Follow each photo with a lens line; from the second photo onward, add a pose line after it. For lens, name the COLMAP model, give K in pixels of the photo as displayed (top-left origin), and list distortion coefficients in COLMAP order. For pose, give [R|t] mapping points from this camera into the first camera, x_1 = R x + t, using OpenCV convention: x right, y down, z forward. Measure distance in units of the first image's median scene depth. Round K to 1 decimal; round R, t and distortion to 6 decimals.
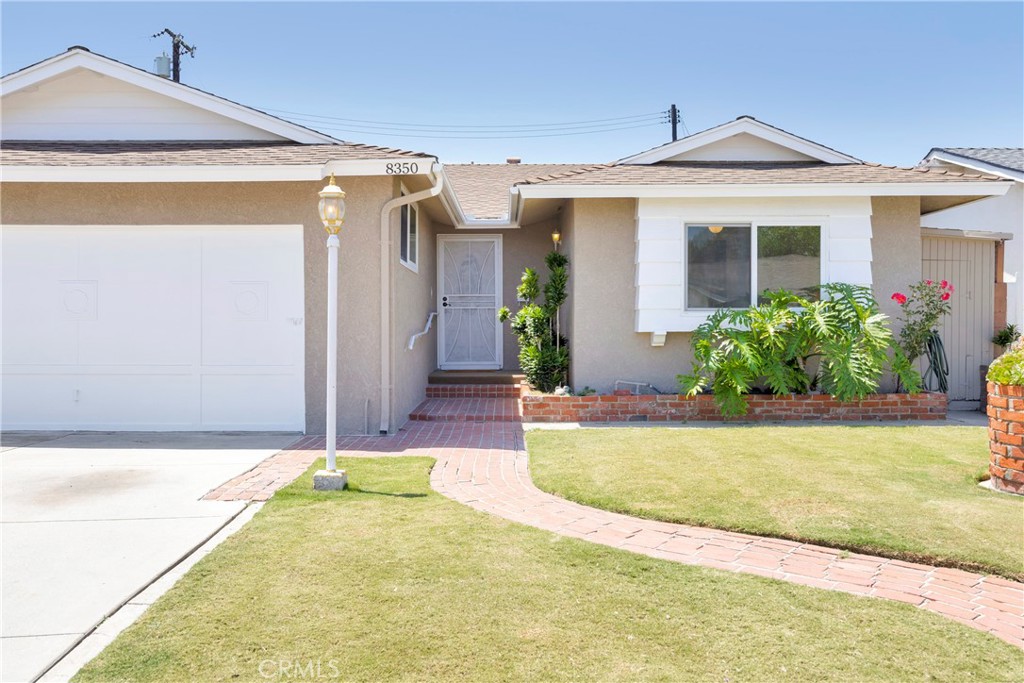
lens RADIAL K [[886.0, 0, 513.9], [0, 886.0, 335.0], [0, 0, 1]] dist [0.008614, 0.001587]
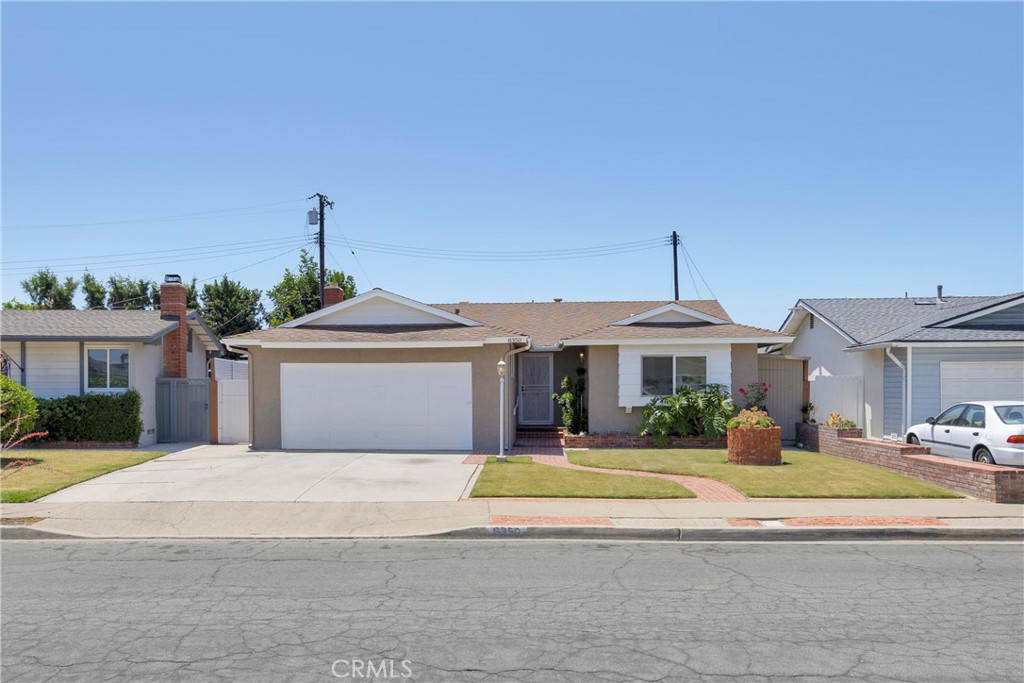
lens RADIAL K [[854.0, 0, 465.1], [0, 854.0, 398.2], [0, 0, 1]] dist [-0.014516, -0.007108]
pose [[0.994866, -0.000427, -0.101201, -0.020655], [0.000684, 0.999997, 0.002508, -0.029043], [0.101199, -0.002565, 0.994863, -1.096994]]
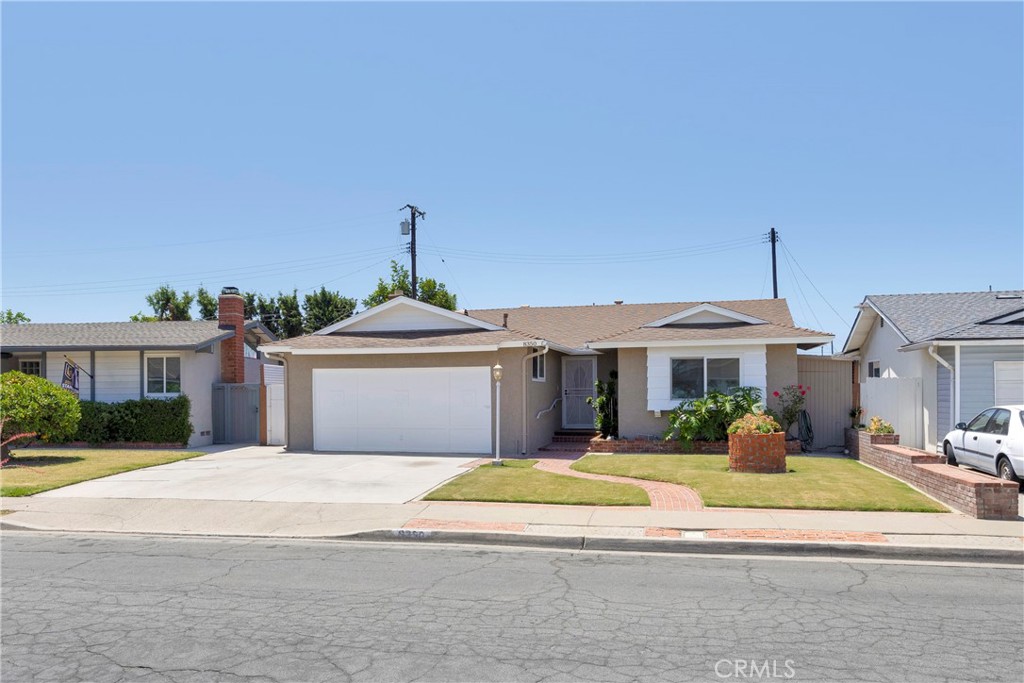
lens RADIAL K [[838.7, 0, 457.1], [0, 838.7, 398.5], [0, 0, 1]] dist [-0.016657, 0.003485]
pose [[0.959634, -0.002583, -0.281240, 0.268340], [0.002240, 0.999996, -0.001541, -0.029739], [0.281243, 0.000849, 0.959636, -1.028664]]
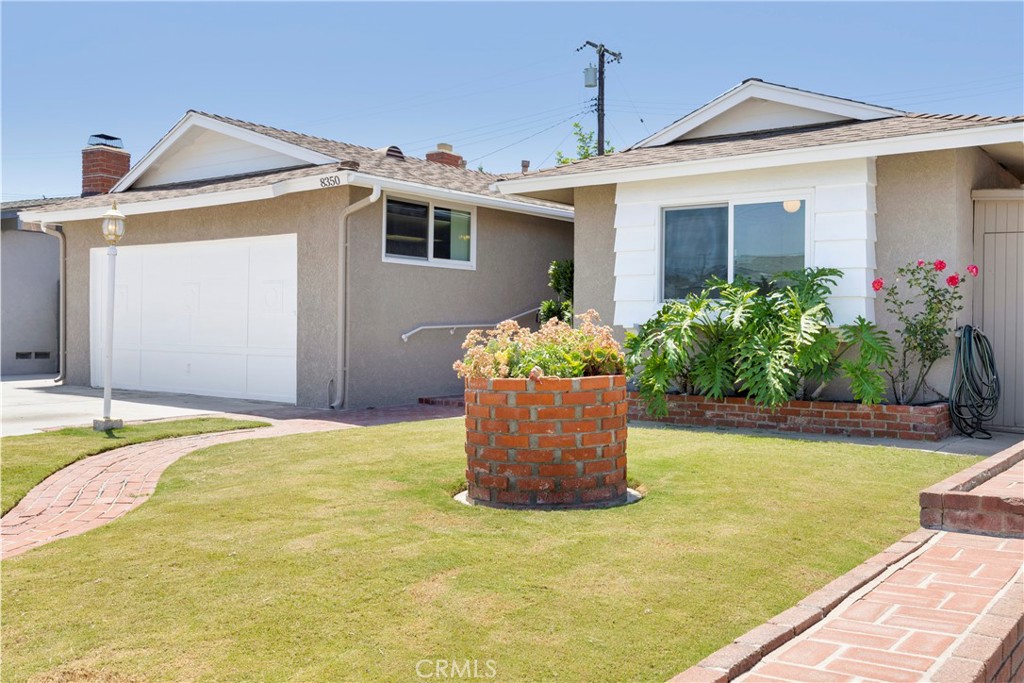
lens RADIAL K [[964.8, 0, 513.6], [0, 964.8, 331.7], [0, 0, 1]] dist [0.016161, 0.000000]
pose [[0.796144, 0.010853, -0.605010, 0.689454], [-0.014402, 0.999896, -0.001015, 0.006362], [0.604936, 0.009521, 0.796217, 0.110449]]
